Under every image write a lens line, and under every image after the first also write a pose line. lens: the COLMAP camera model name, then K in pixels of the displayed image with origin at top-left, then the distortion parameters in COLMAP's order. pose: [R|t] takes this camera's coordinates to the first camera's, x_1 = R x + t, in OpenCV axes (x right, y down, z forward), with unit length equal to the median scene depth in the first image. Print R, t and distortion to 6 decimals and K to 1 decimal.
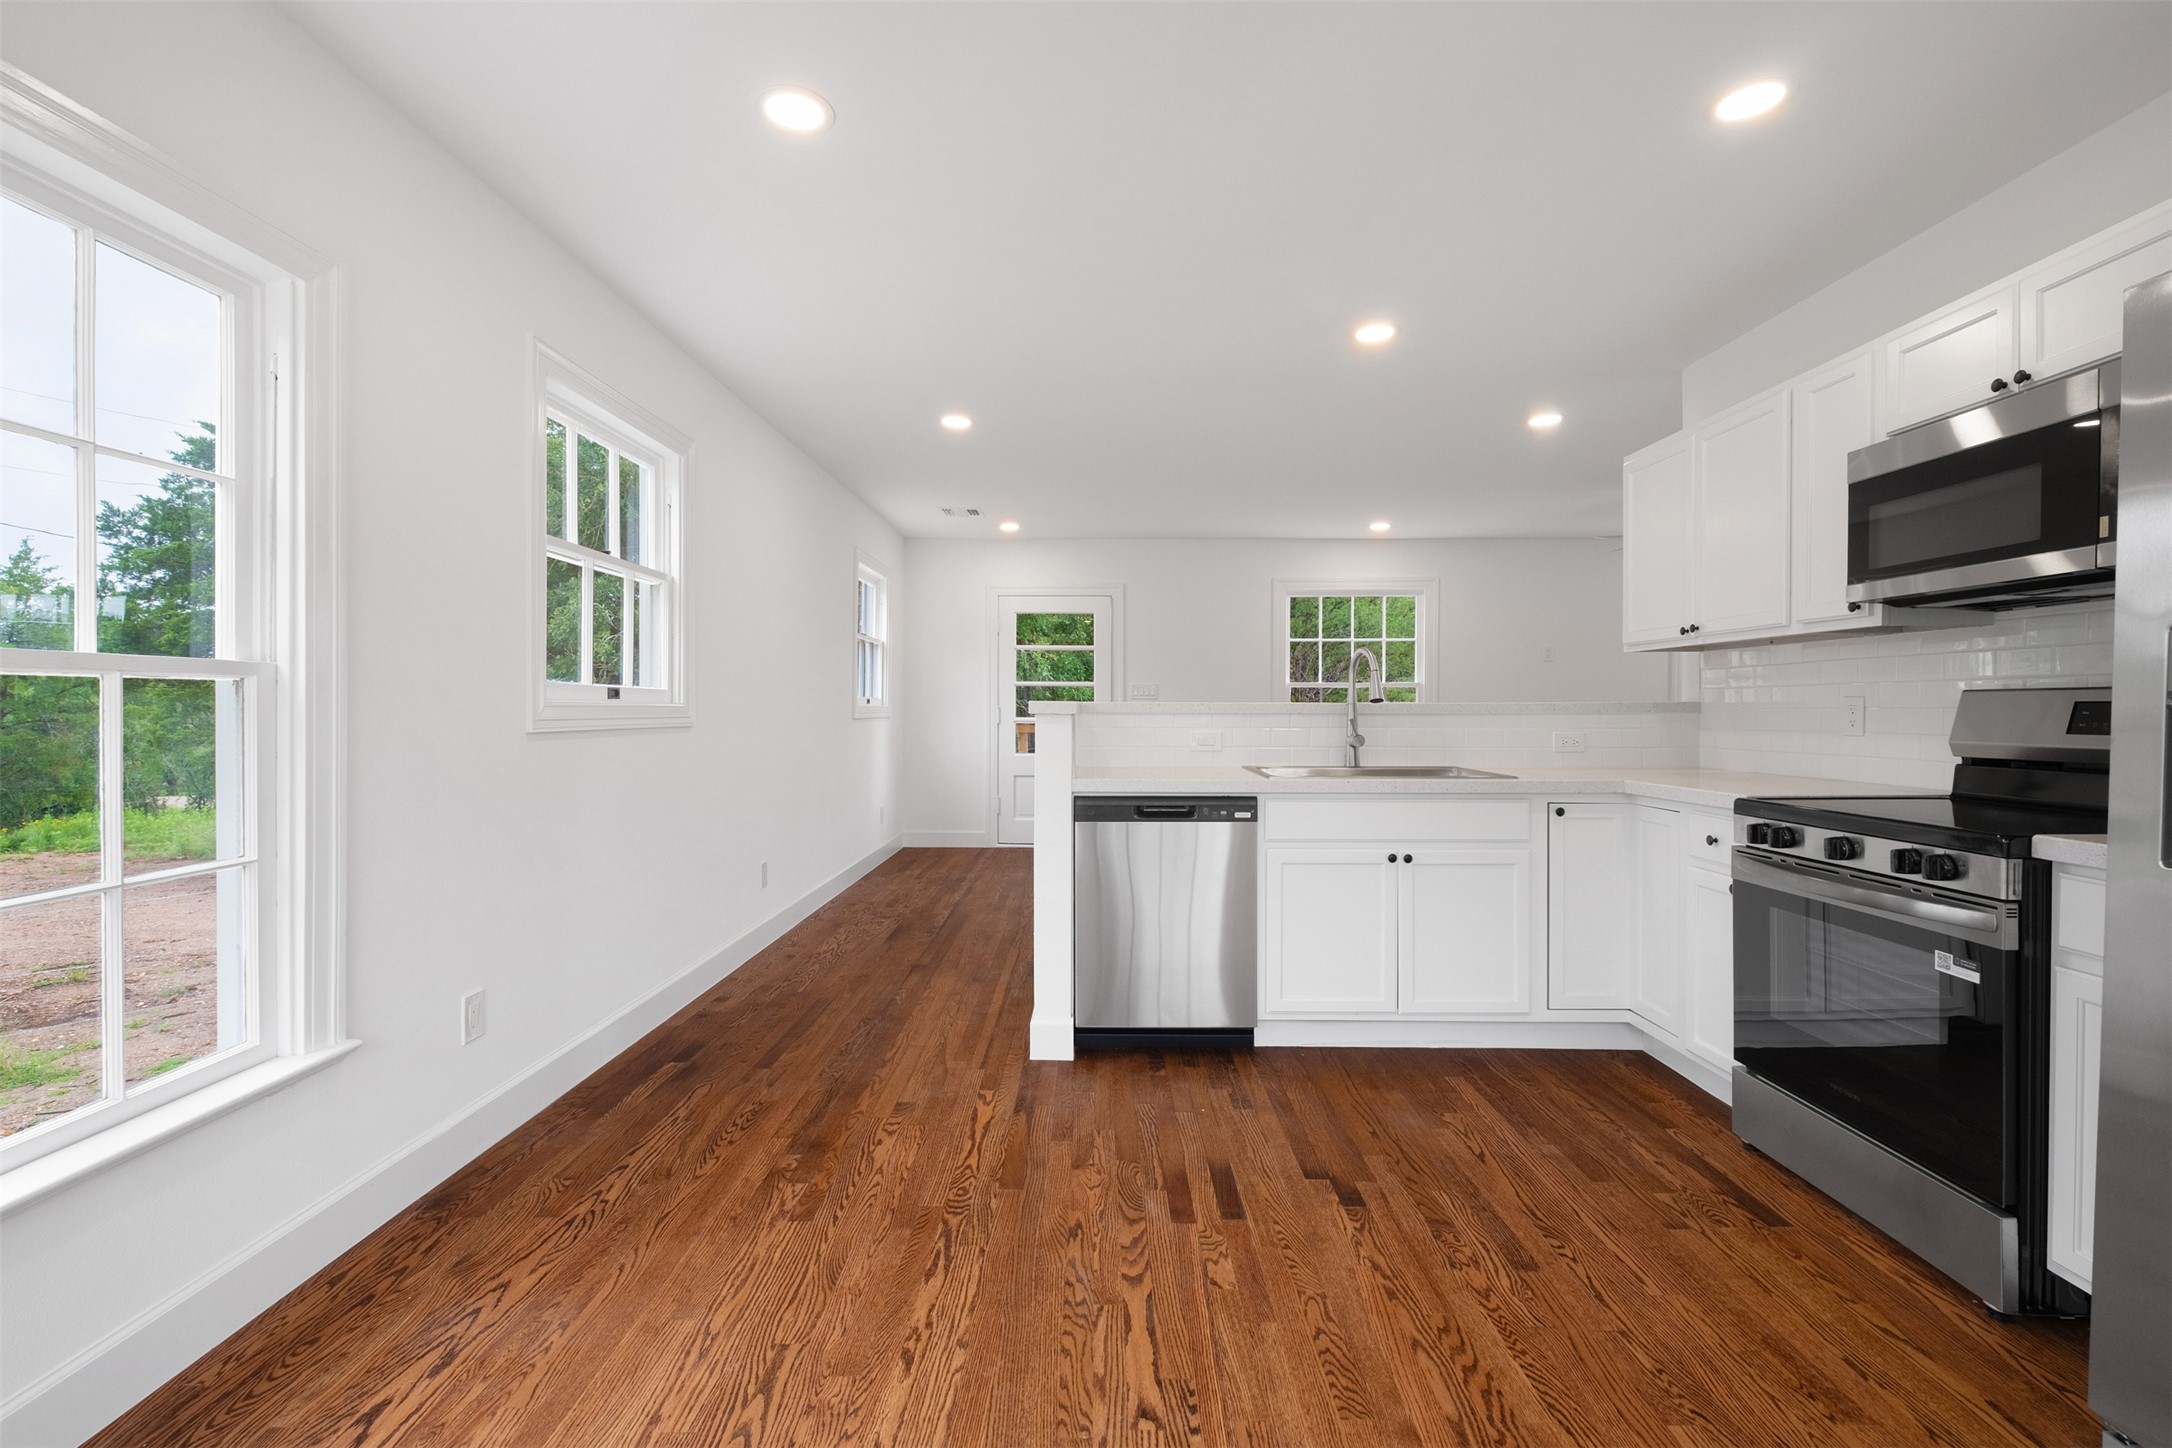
lens RADIAL K [[941.6, 0, 1080.8], [0, 941.6, 716.0], [0, 0, 1]] dist [0.005692, -0.007289]
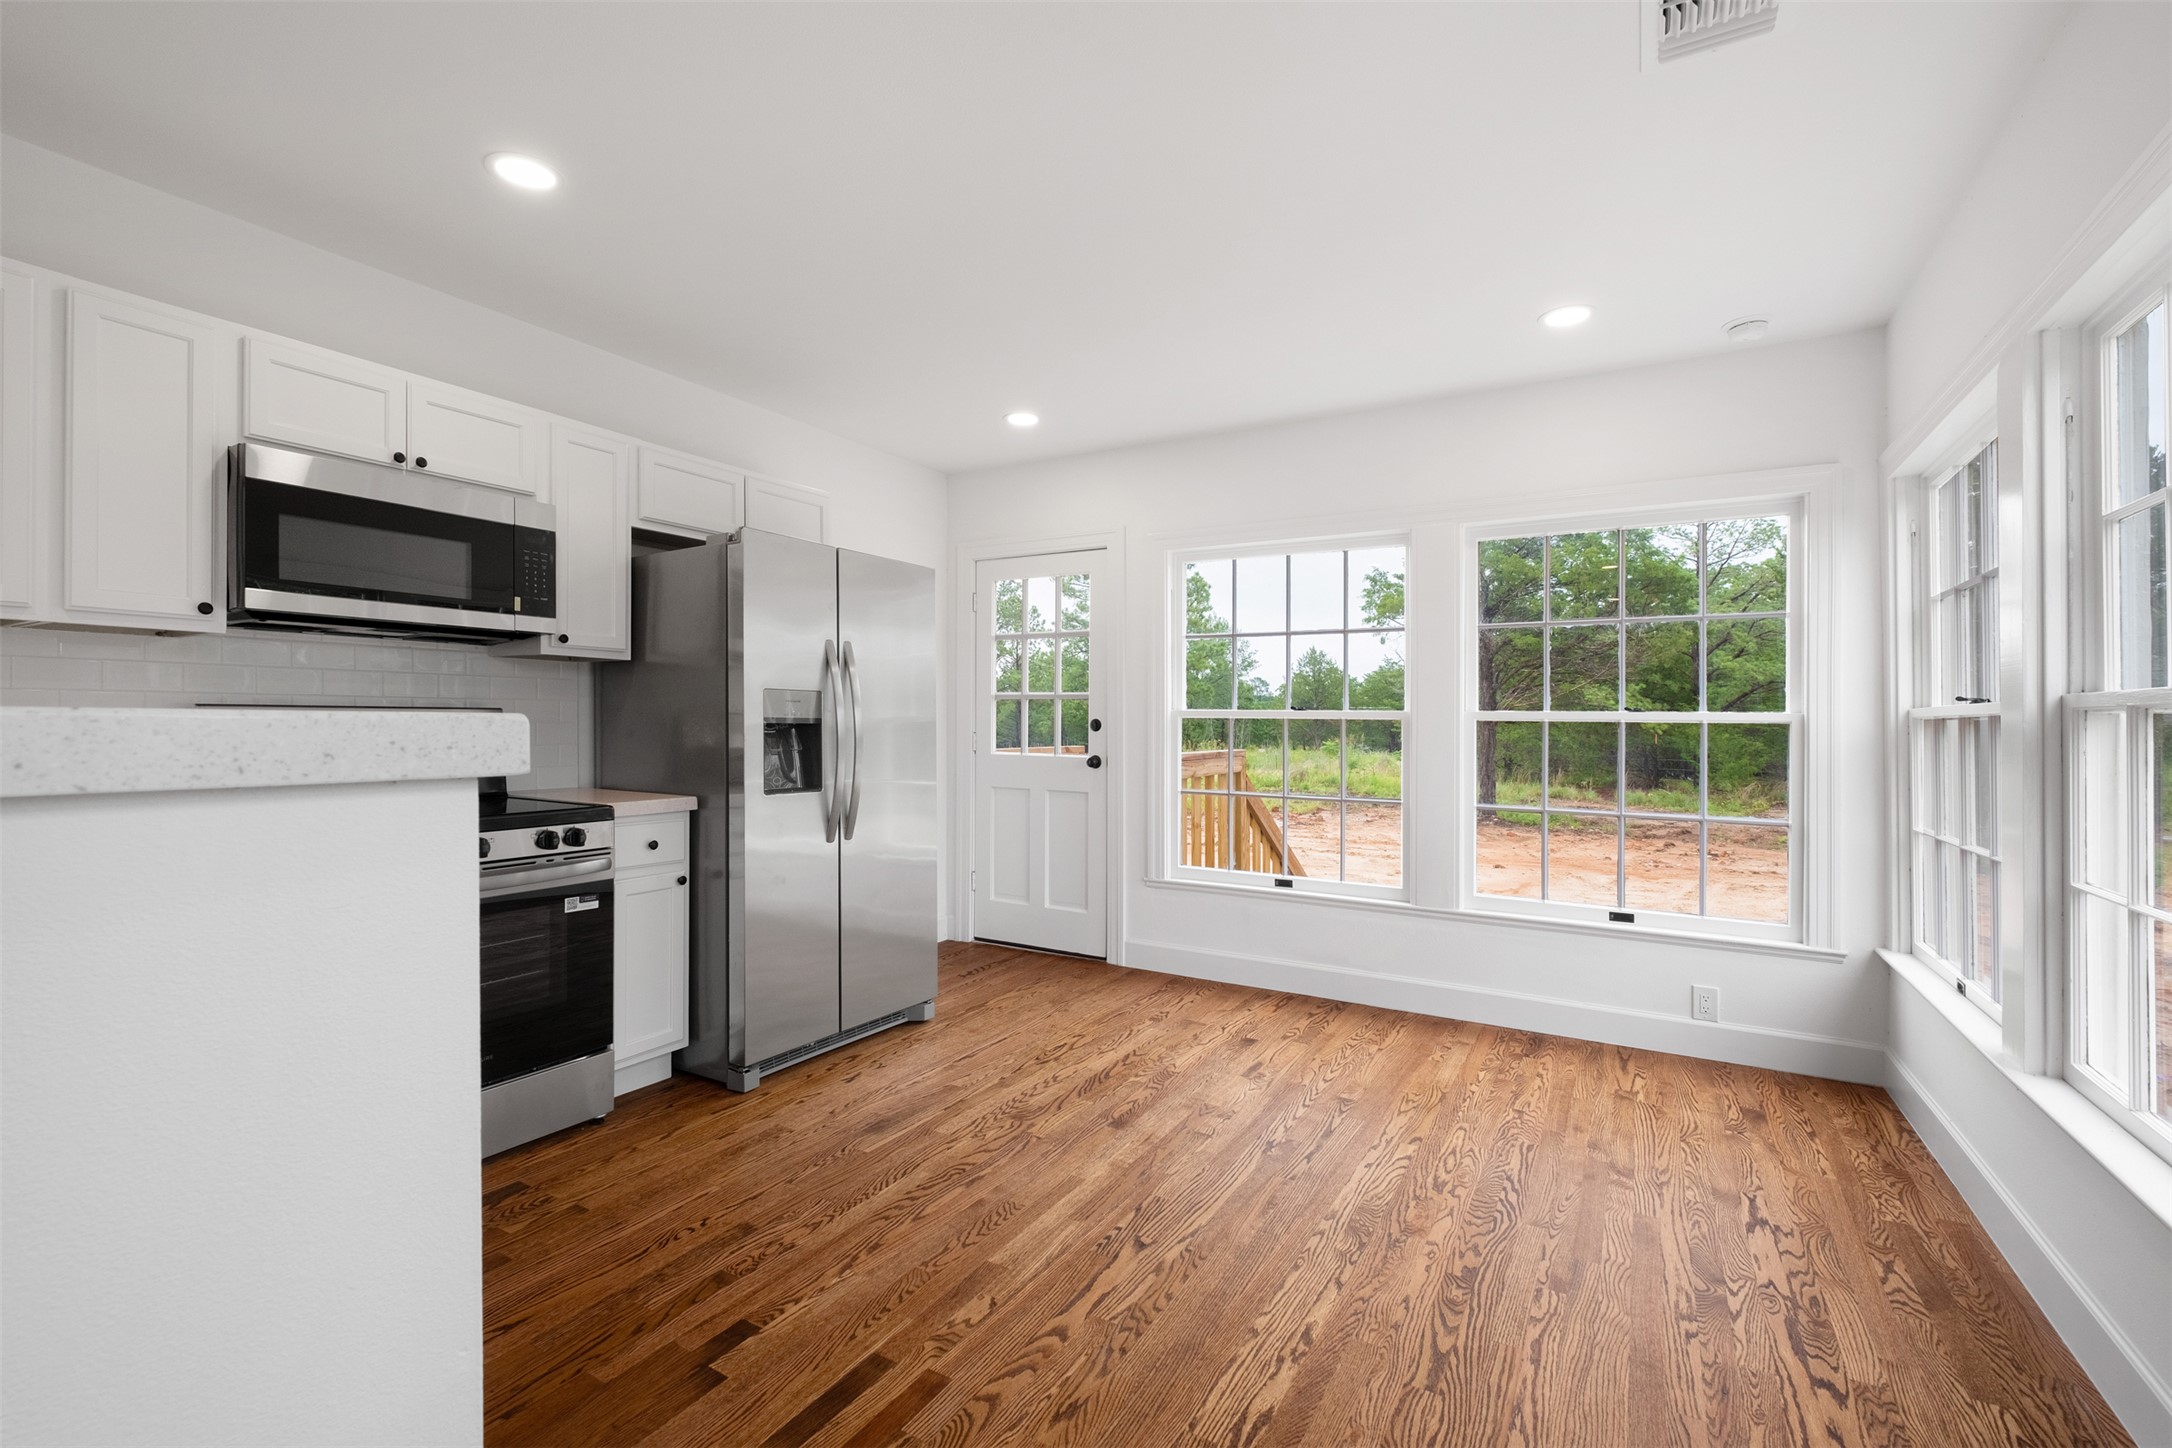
lens RADIAL K [[941.6, 0, 1075.5], [0, 941.6, 709.8], [0, 0, 1]] dist [0.005692, -0.007289]
pose [[-0.866836, -0.000330, 0.498594, -0.352479], [-0.001683, 0.999996, -0.002264, -0.022867], [-0.498591, -0.002802, -0.866833, 1.483404]]
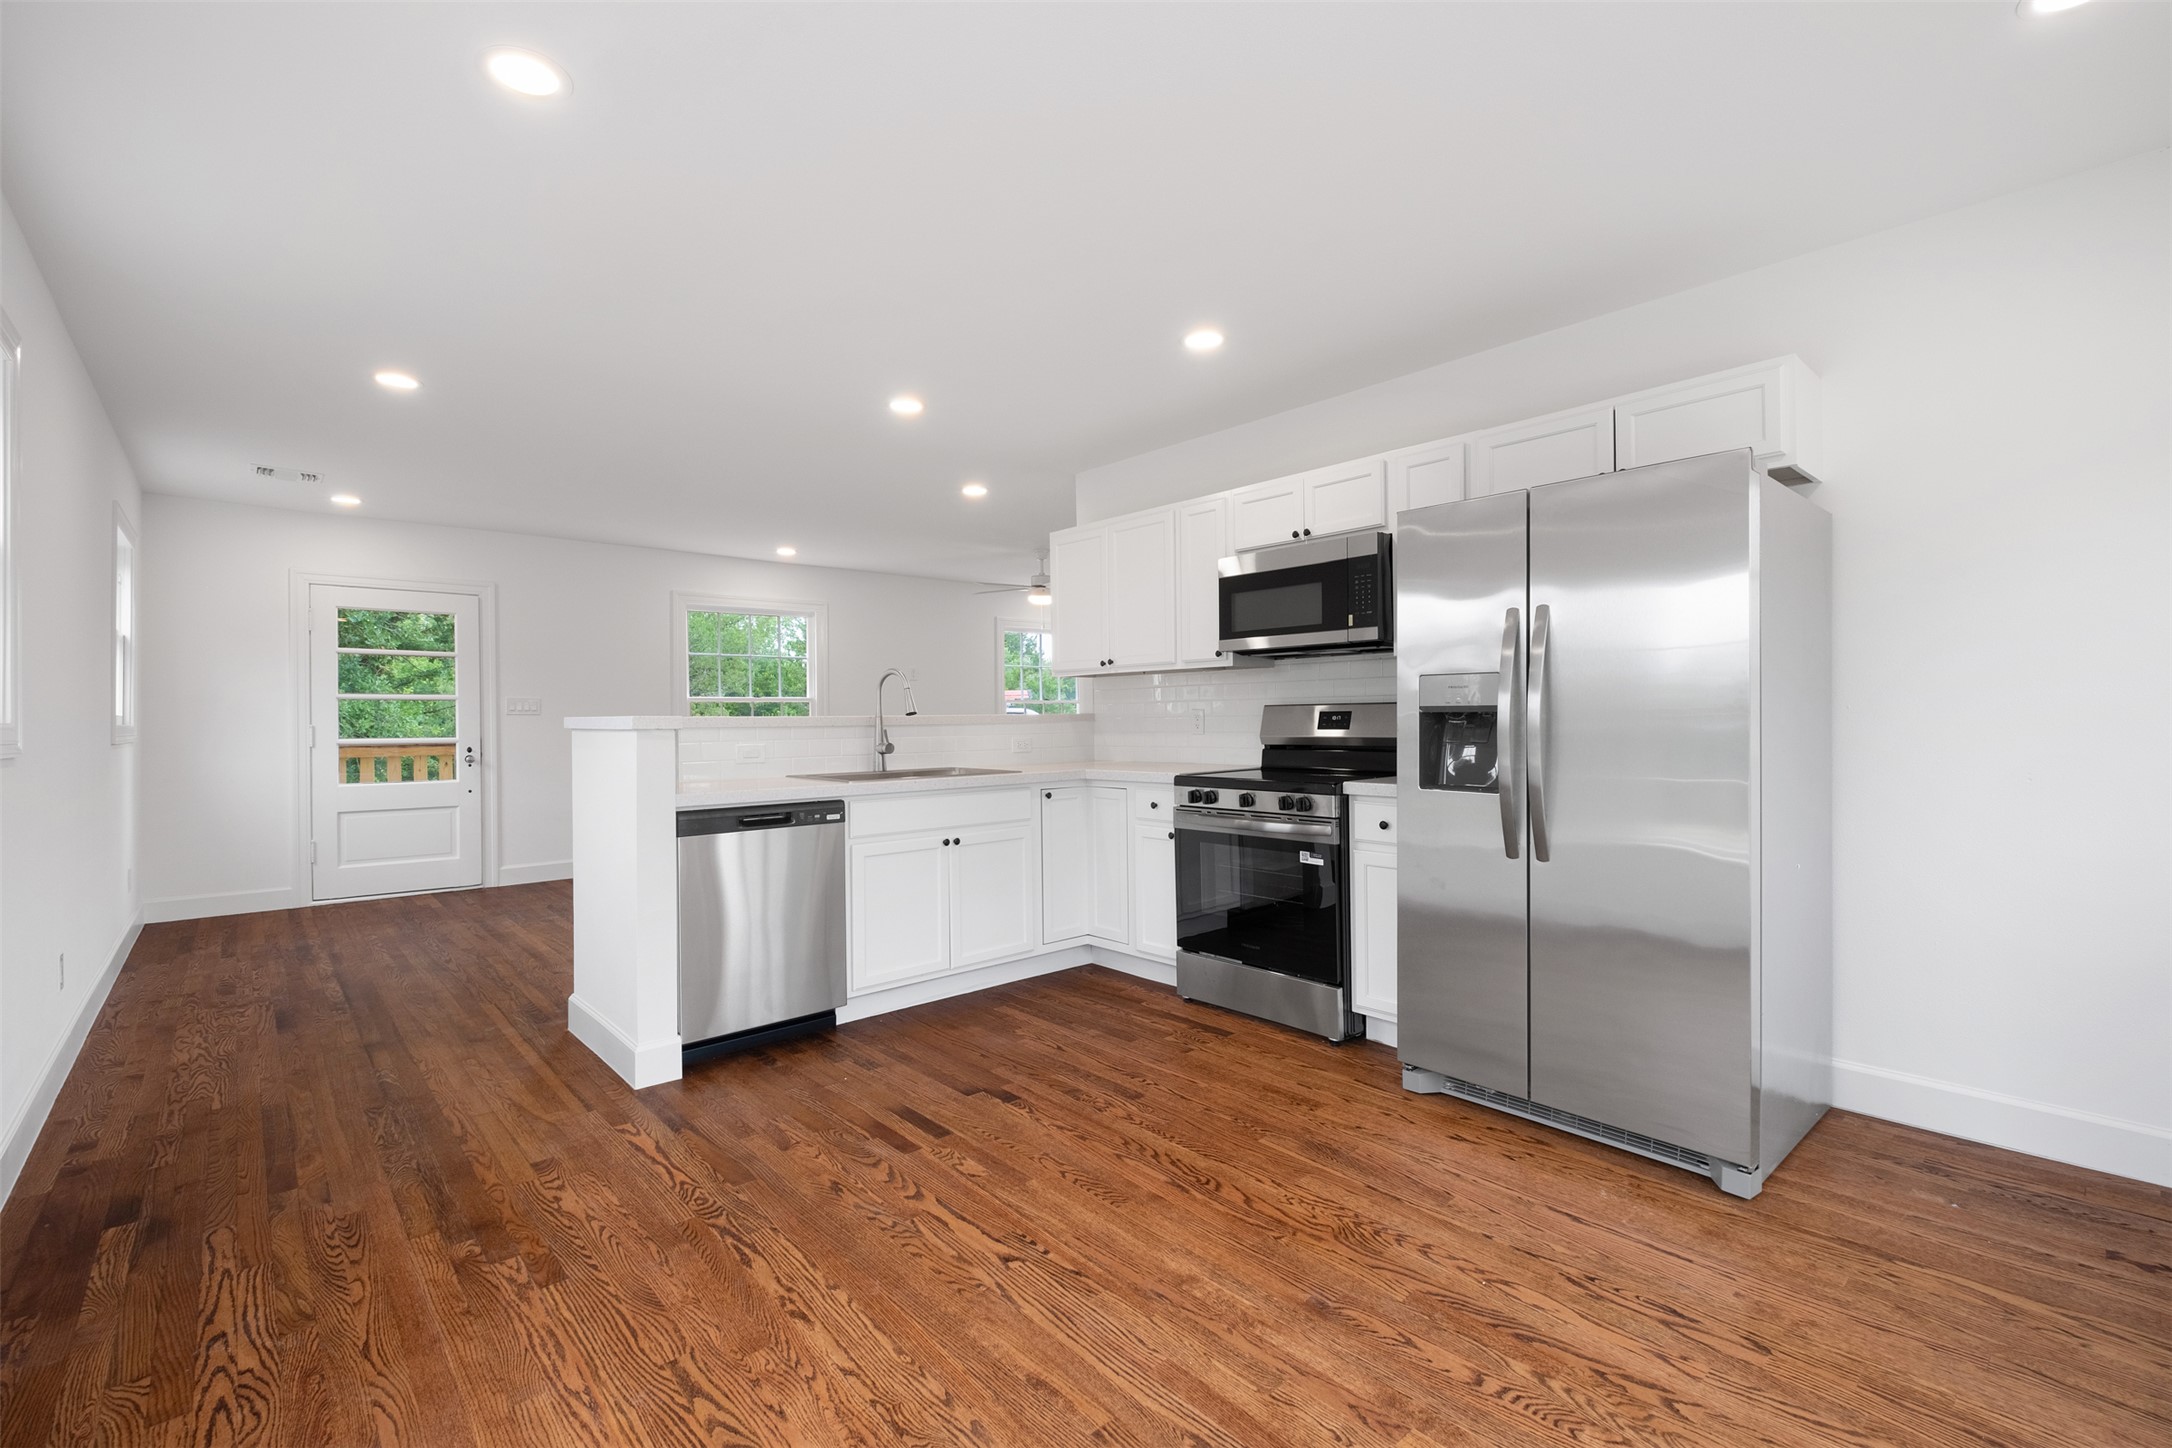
lens RADIAL K [[941.6, 0, 1084.0], [0, 941.6, 715.5], [0, 0, 1]] dist [0.005692, -0.007289]
pose [[0.733531, -0.006579, 0.679624, -0.488329], [0.017476, 0.999805, -0.009184, 0.000871], [-0.679431, 0.018614, 0.733503, -0.029059]]
